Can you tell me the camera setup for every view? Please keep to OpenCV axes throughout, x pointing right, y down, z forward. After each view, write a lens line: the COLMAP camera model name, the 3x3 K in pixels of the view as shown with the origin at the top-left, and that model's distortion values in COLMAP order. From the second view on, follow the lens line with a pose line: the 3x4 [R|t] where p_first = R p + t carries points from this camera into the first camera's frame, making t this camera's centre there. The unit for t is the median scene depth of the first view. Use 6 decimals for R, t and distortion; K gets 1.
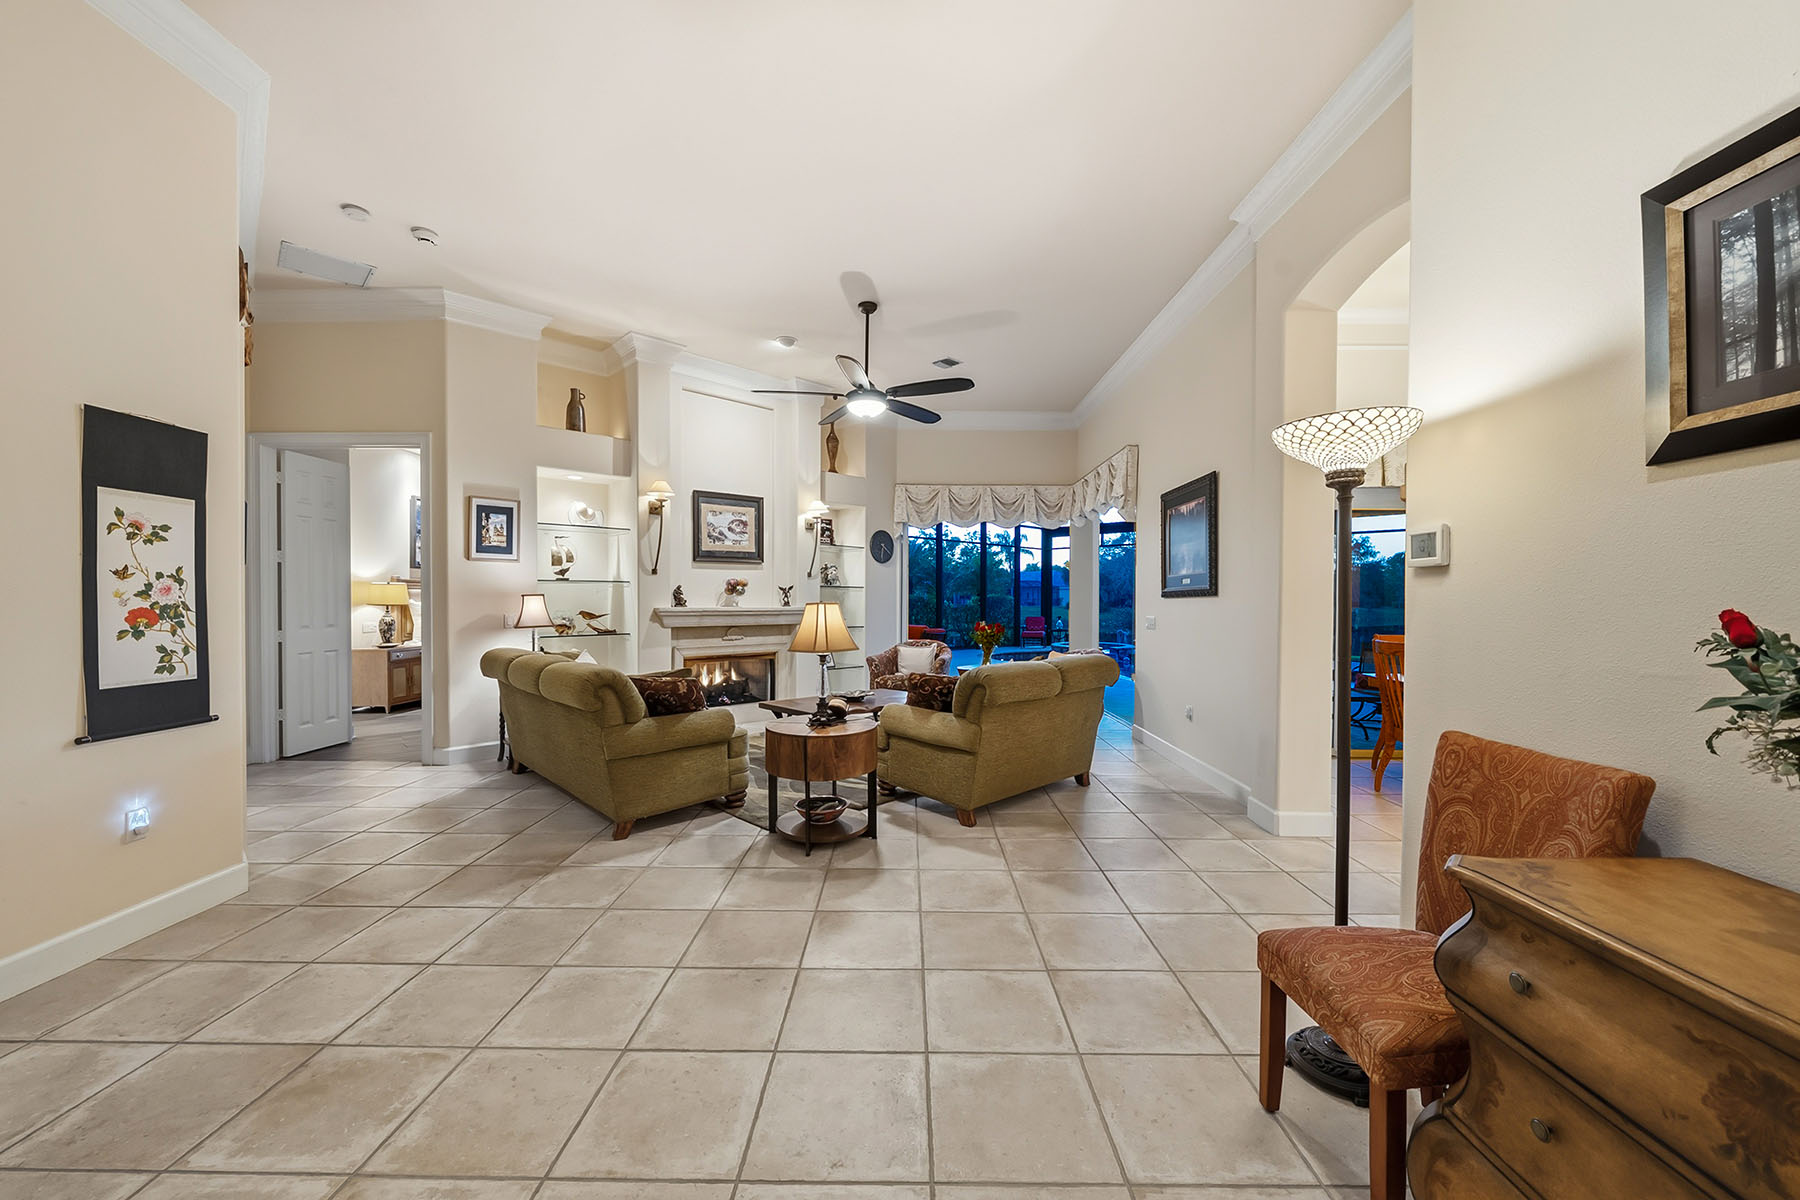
lens RADIAL K [[674.9, 0, 897.0], [0, 674.9, 600.7], [0, 0, 1]] dist [-0.006118, -0.000800]
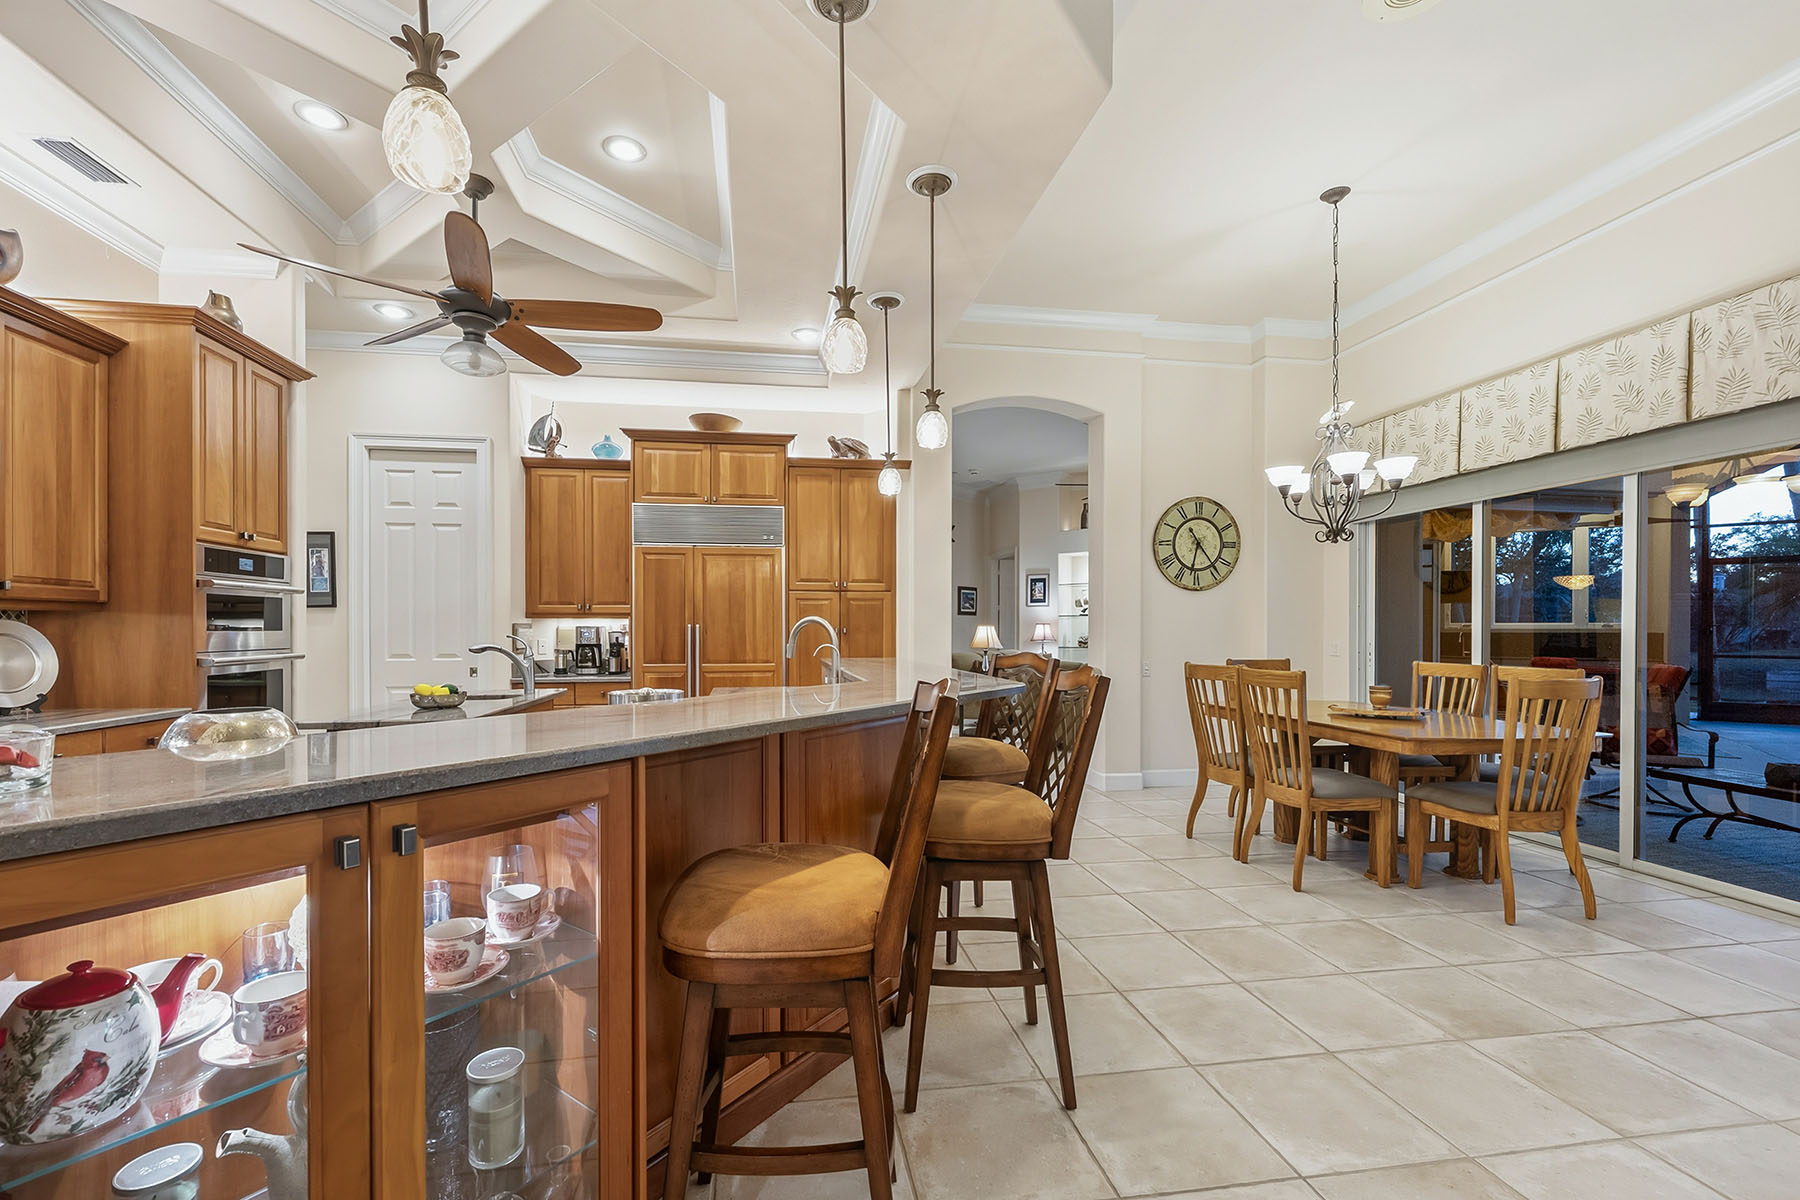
lens RADIAL K [[732.9, 0, 882.3], [0, 732.9, 631.2], [0, 0, 1]] dist [-0.006993, 0.000892]
pose [[0.185301, 0.001356, -0.982681, 1.390829], [-0.006087, 0.999981, 0.000232, 0.013678], [0.982663, 0.005938, 0.185306, 0.178271]]
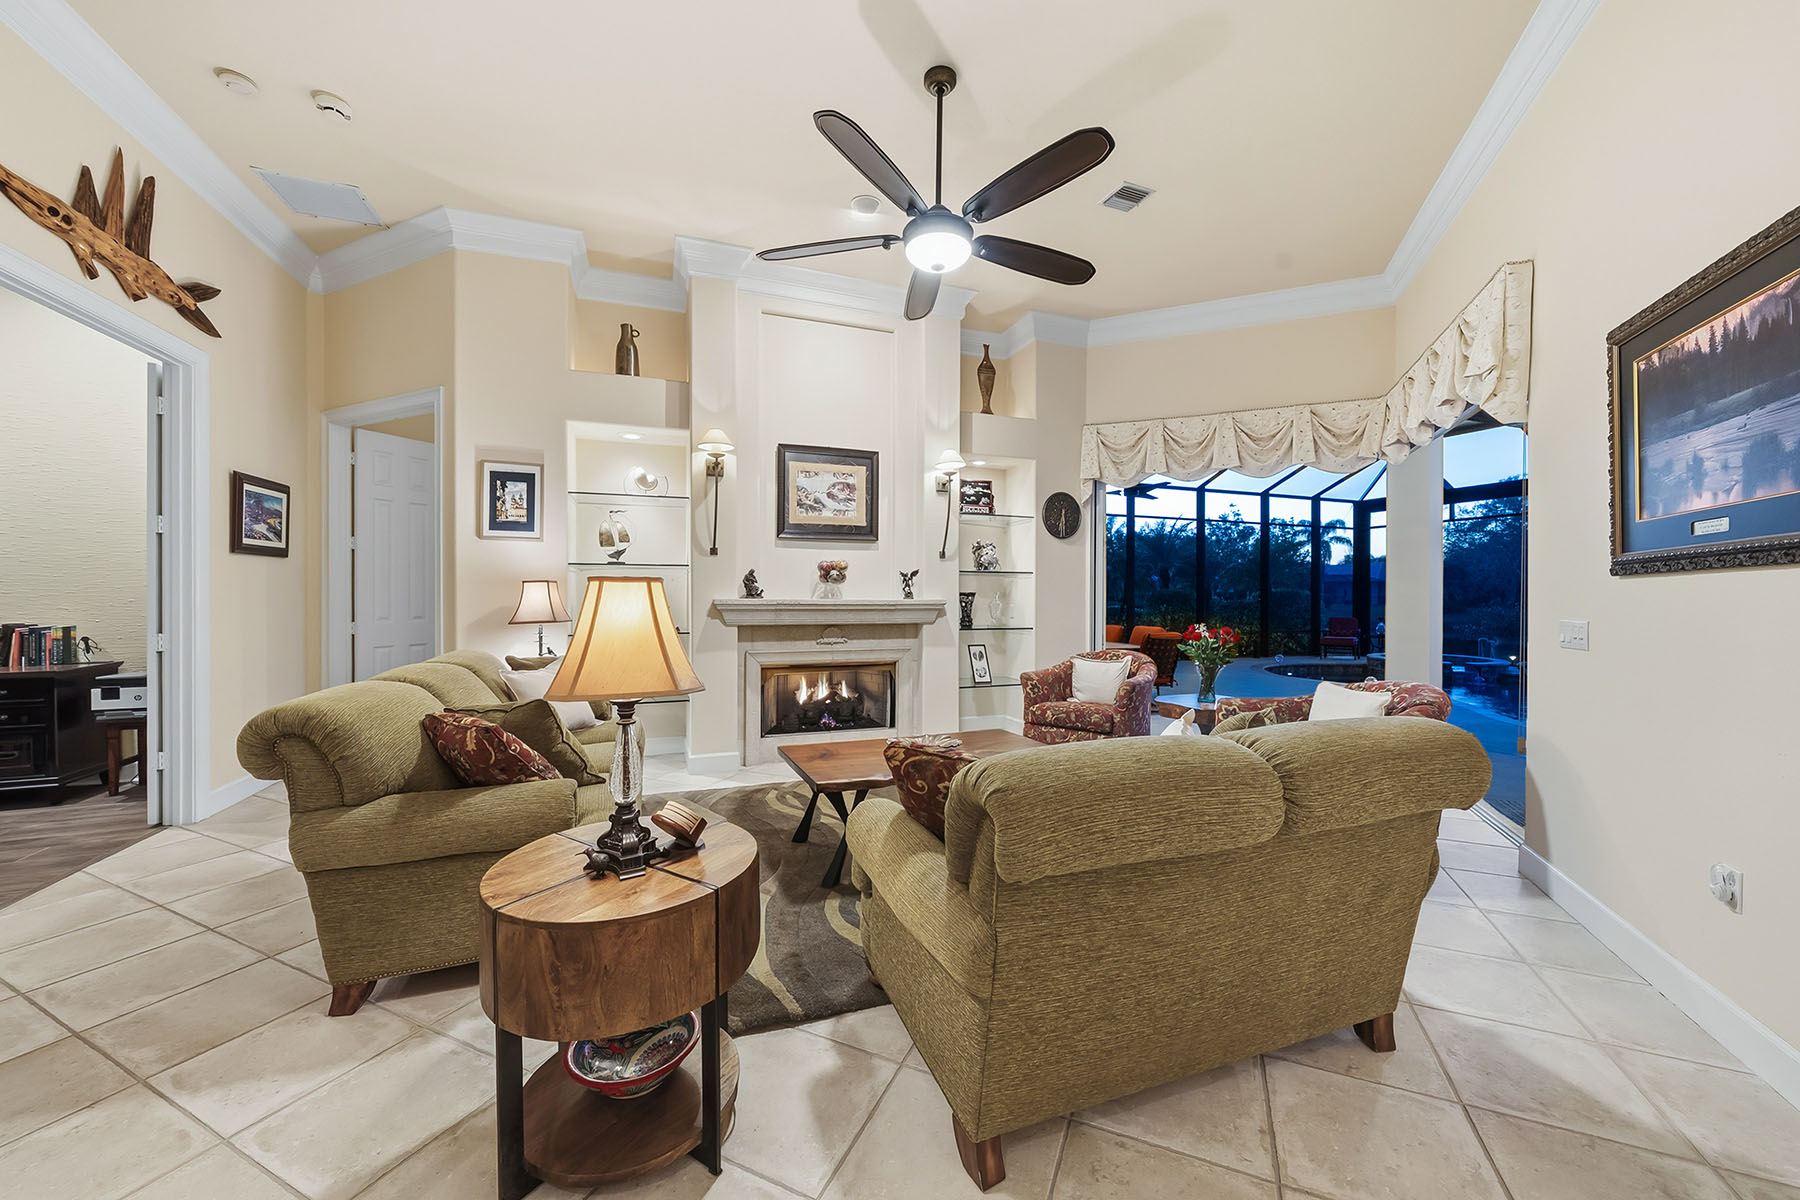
lens RADIAL K [[674.9, 0, 896.7], [0, 674.9, 593.2], [0, 0, 1]] dist [-0.006118, -0.000800]
pose [[0.921914, -0.001398, -0.387392, 0.141706], [-0.001352, 0.999976, -0.006826, 0.009938], [0.387392, 0.006817, 0.921890, 0.439358]]
